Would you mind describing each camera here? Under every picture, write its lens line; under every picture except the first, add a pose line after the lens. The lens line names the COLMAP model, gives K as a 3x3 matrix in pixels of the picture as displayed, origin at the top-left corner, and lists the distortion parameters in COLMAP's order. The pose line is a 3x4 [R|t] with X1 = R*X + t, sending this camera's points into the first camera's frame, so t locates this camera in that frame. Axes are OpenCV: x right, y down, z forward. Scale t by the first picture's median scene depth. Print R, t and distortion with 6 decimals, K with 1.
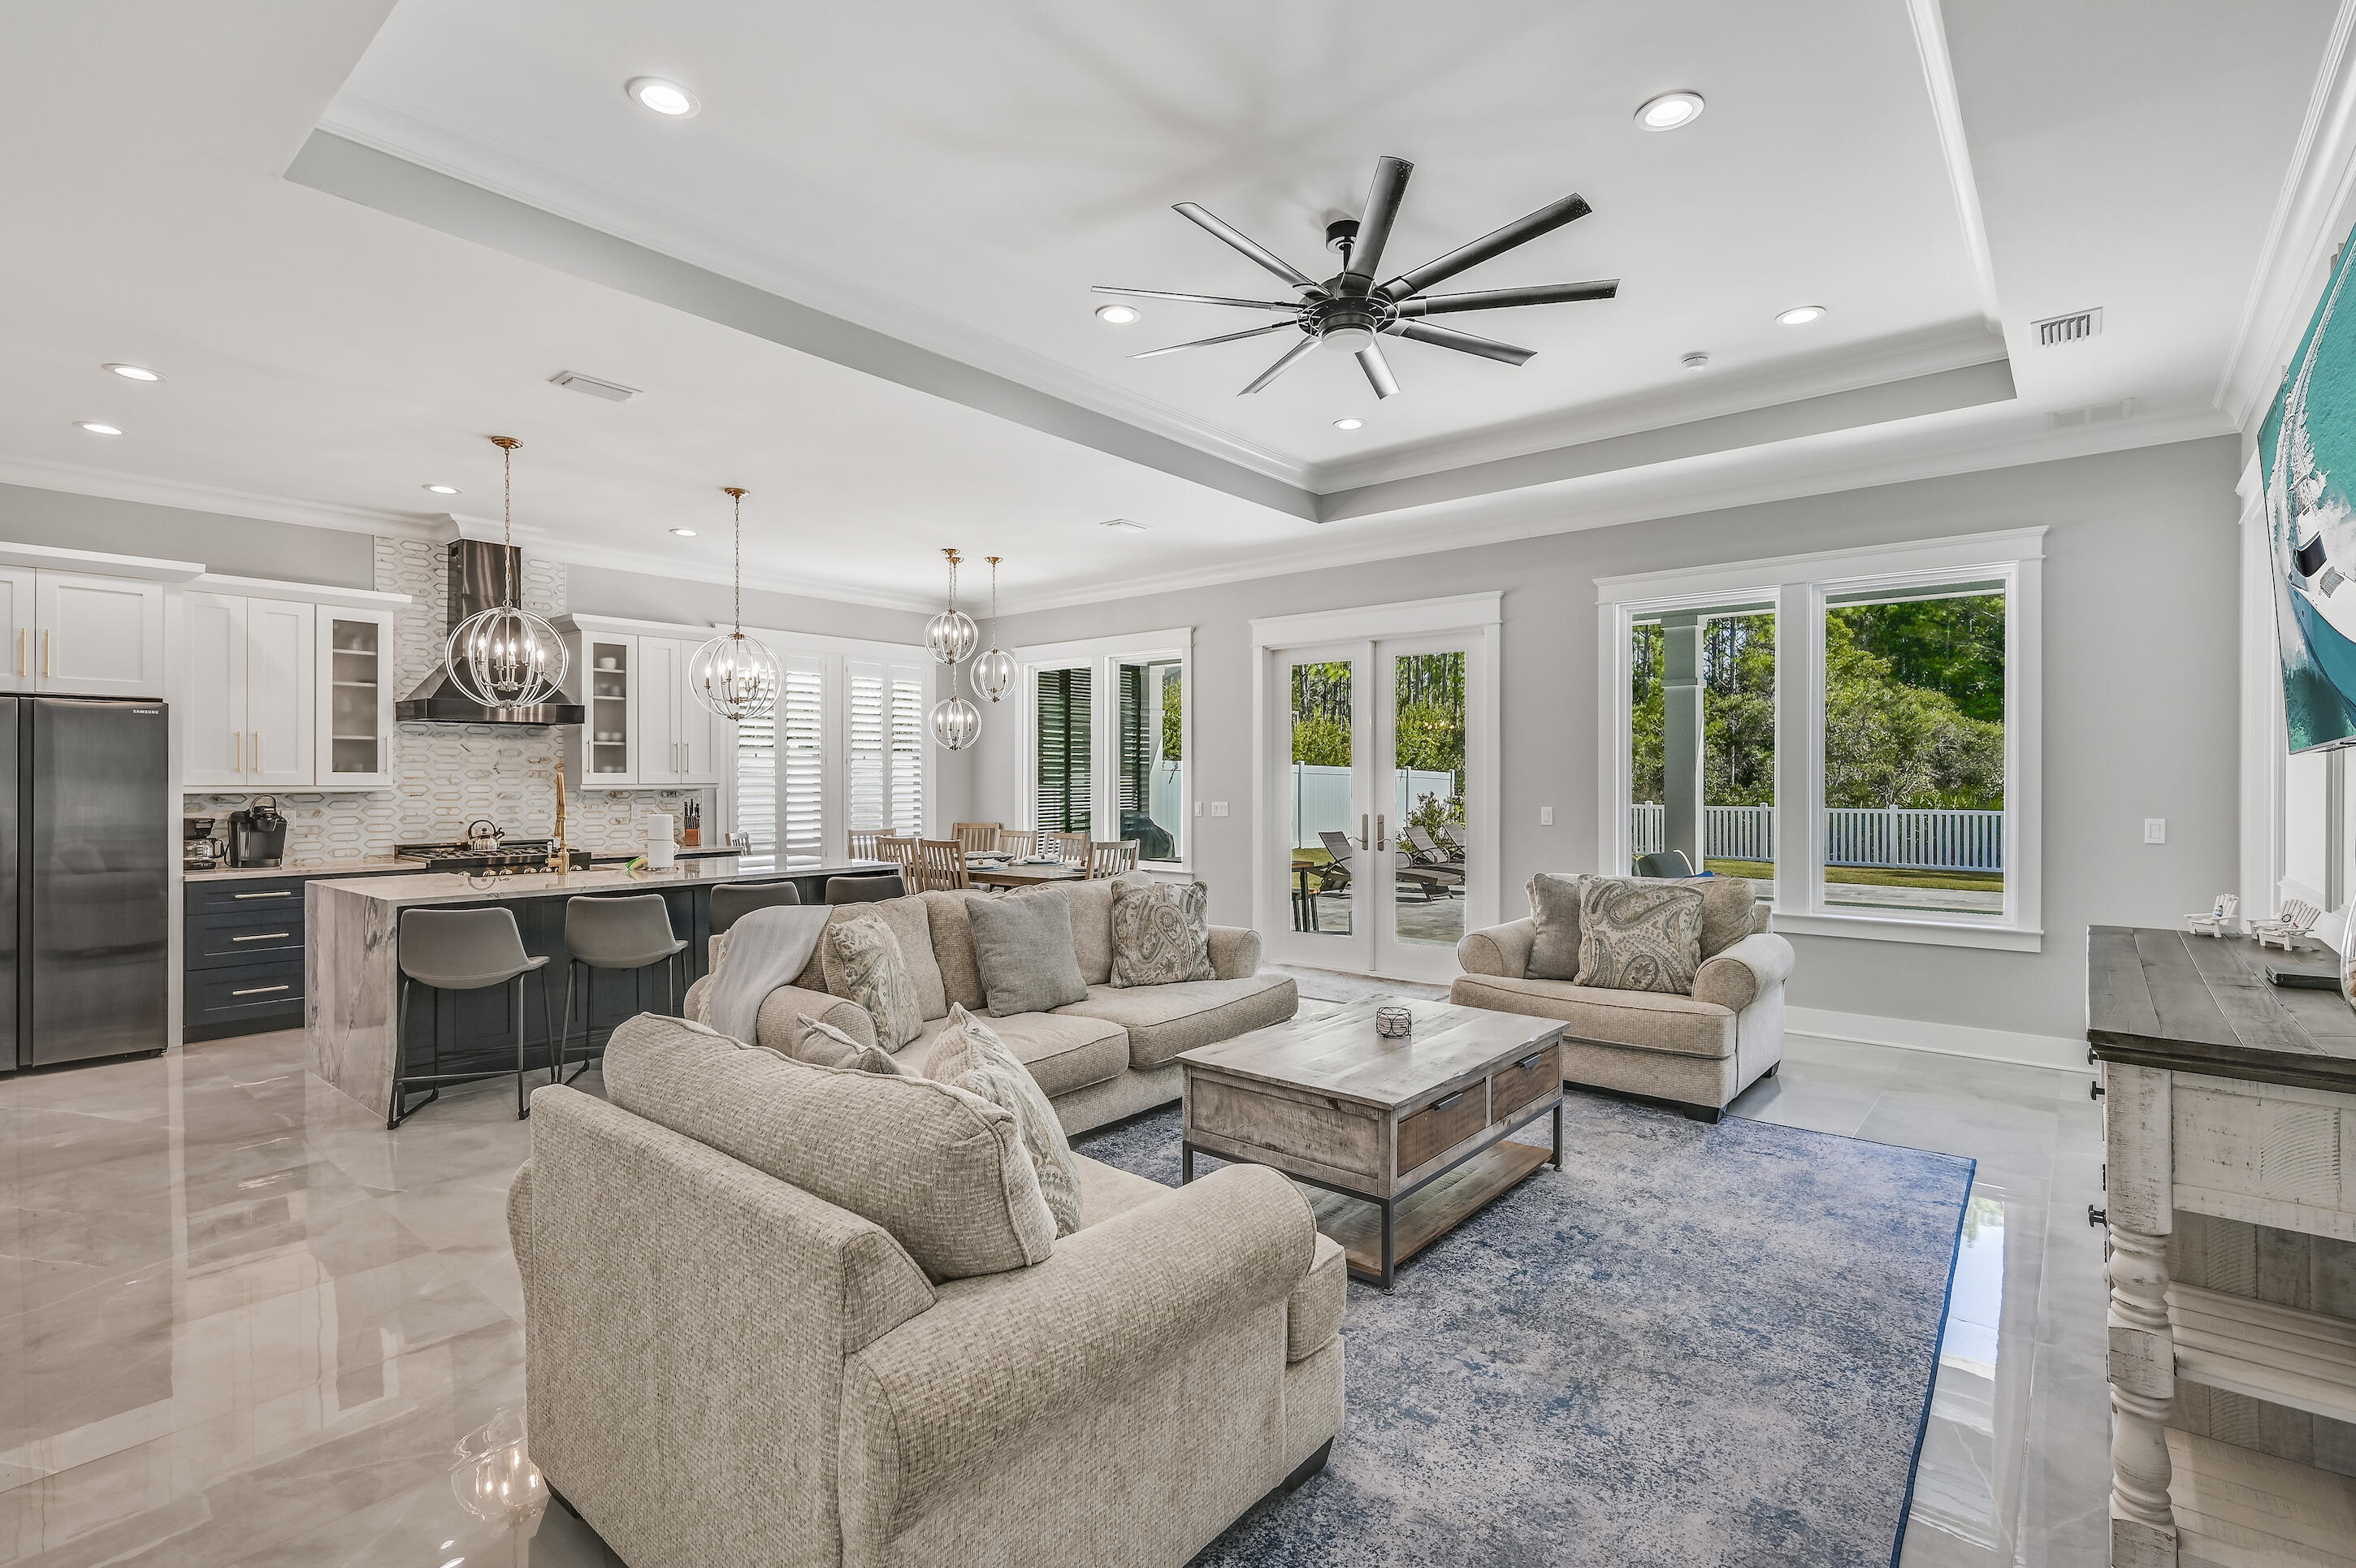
lens RADIAL K [[1117.2, 0, 1178.0], [0, 1117.2, 784.0], [0, 0, 1]] dist [-0.000105, 0.000250]
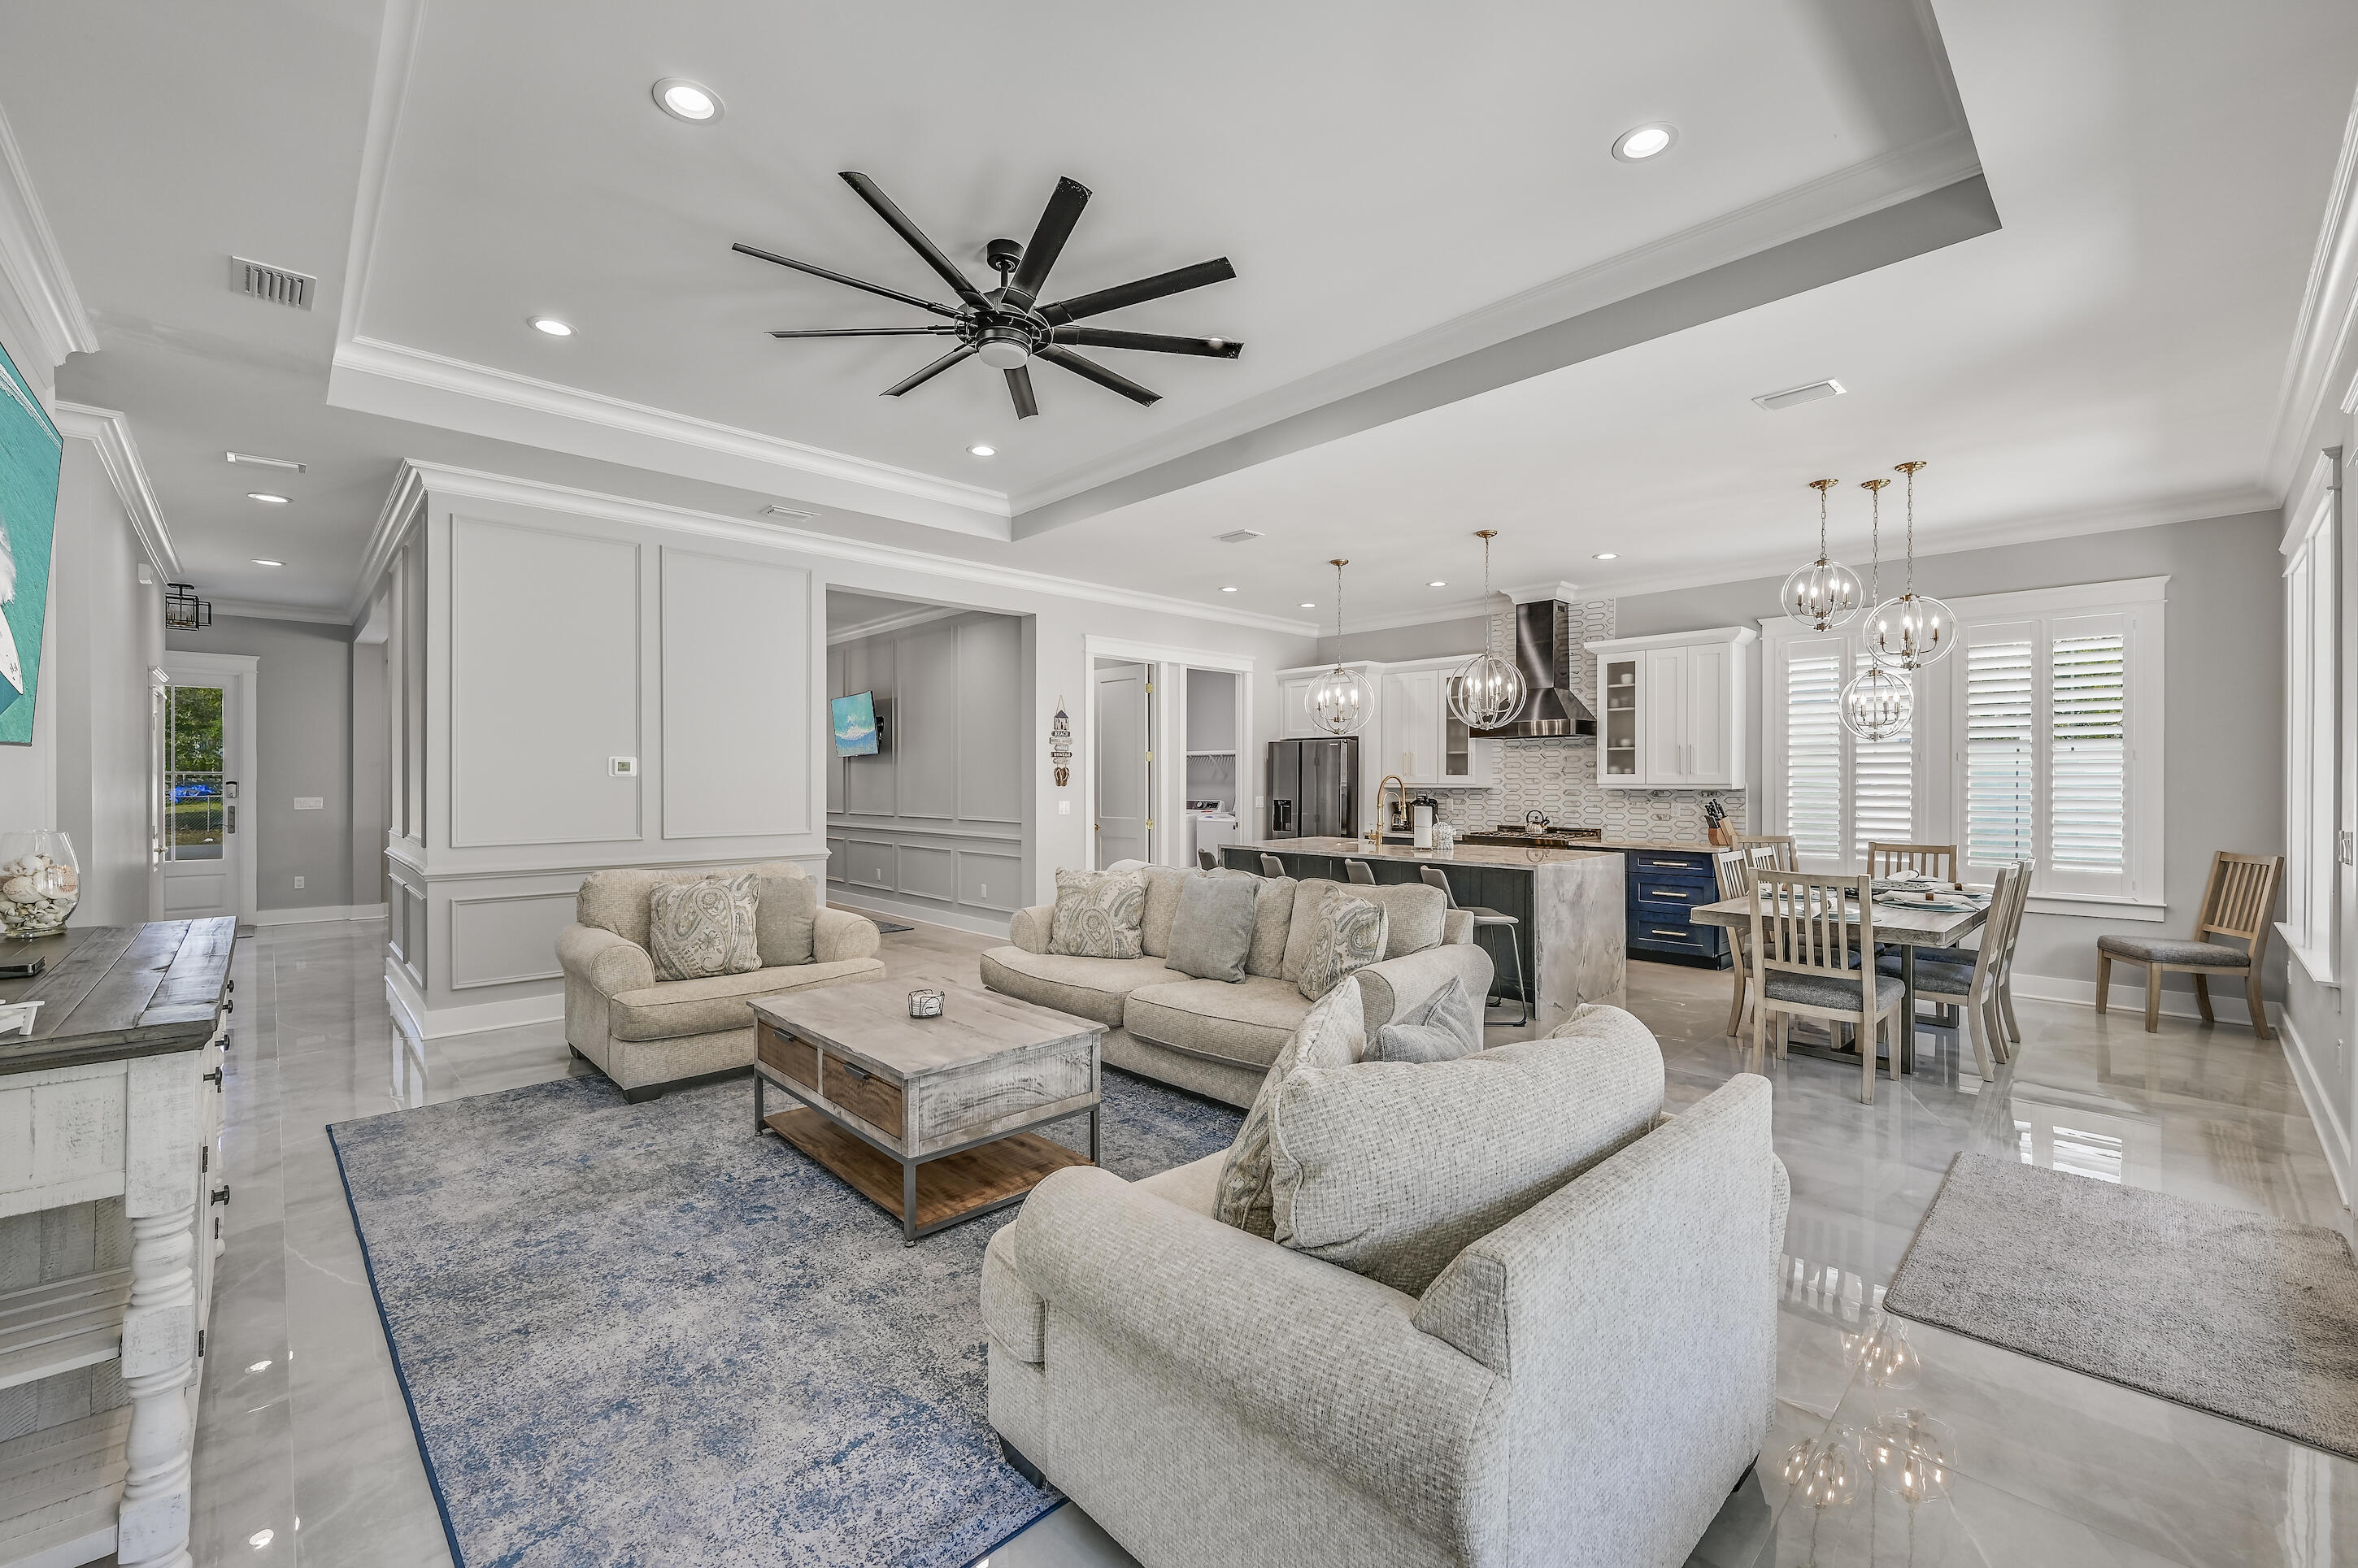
lens RADIAL K [[963.0, 0, 1179.0], [0, 963.0, 784.0], [0, 0, 1]] dist [-0.013445, -0.000185]
pose [[-0.123584, 0.003527, -0.992328, 0.581164], [-0.006215, 0.999971, 0.004328, -0.001231], [0.992315, 0.006703, -0.123559, 0.730037]]
